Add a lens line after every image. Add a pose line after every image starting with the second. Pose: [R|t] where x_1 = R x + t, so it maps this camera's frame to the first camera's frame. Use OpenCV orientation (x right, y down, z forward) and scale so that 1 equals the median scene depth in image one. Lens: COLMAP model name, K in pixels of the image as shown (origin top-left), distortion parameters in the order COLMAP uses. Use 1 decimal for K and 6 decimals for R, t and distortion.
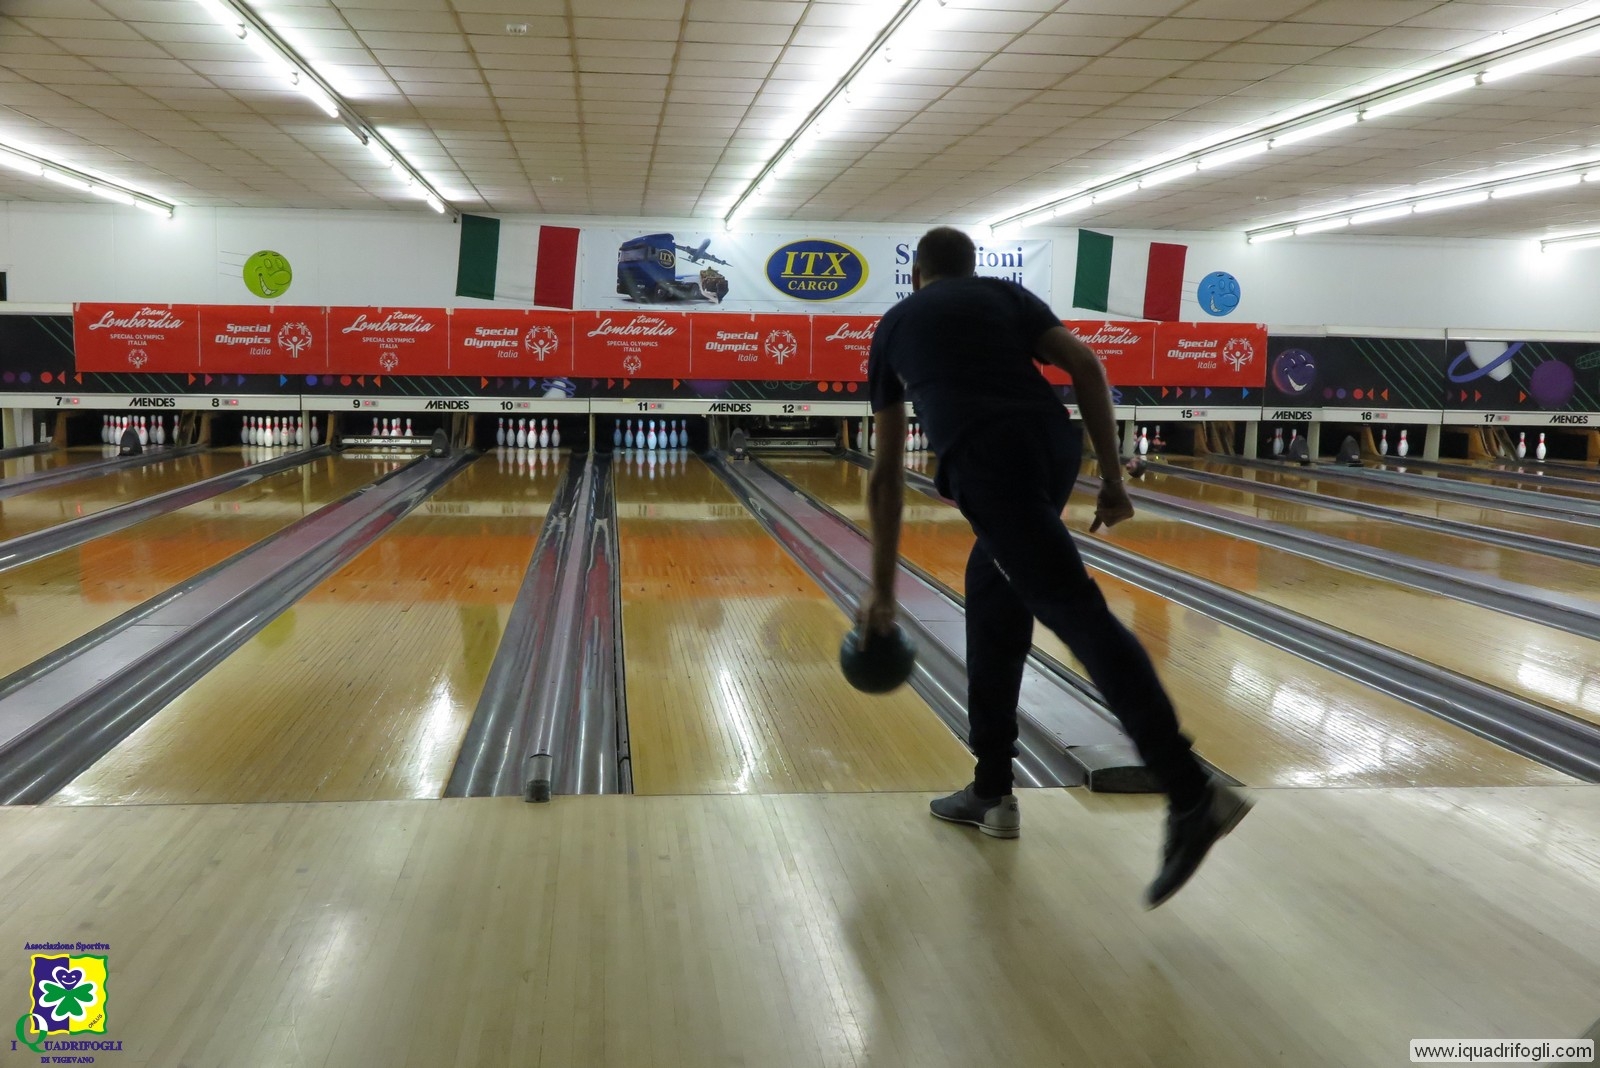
lens RADIAL K [[1683.3, 0, 758.2], [0, 1683.3, 483.3], [0, 0, 1]] dist [0.036884, 0.000000]
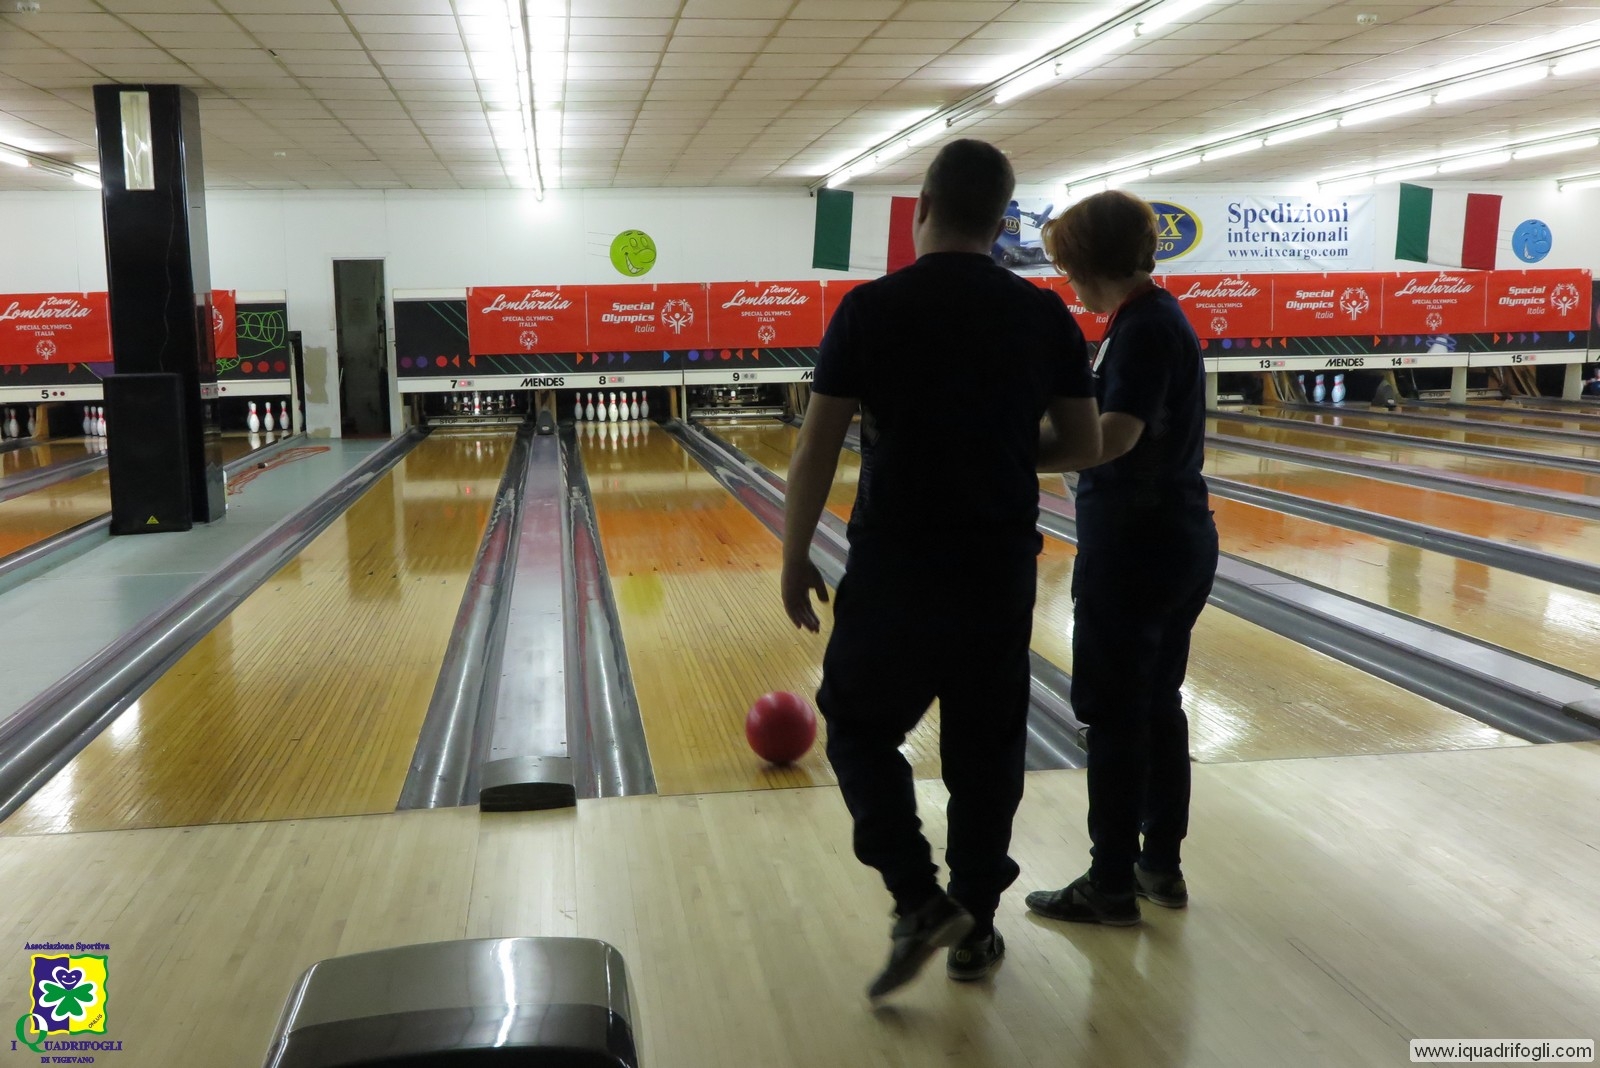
lens RADIAL K [[1683.3, 0, 801.5], [0, 1683.3, 487.6], [0, 0, 1]] dist [0.036884, 0.000000]
pose [[0.998761, -0.036631, 0.033679, -0.224638], [0.035873, 0.999095, 0.022845, -0.001831], [-0.034485, -0.021608, 0.999172, -0.023890]]
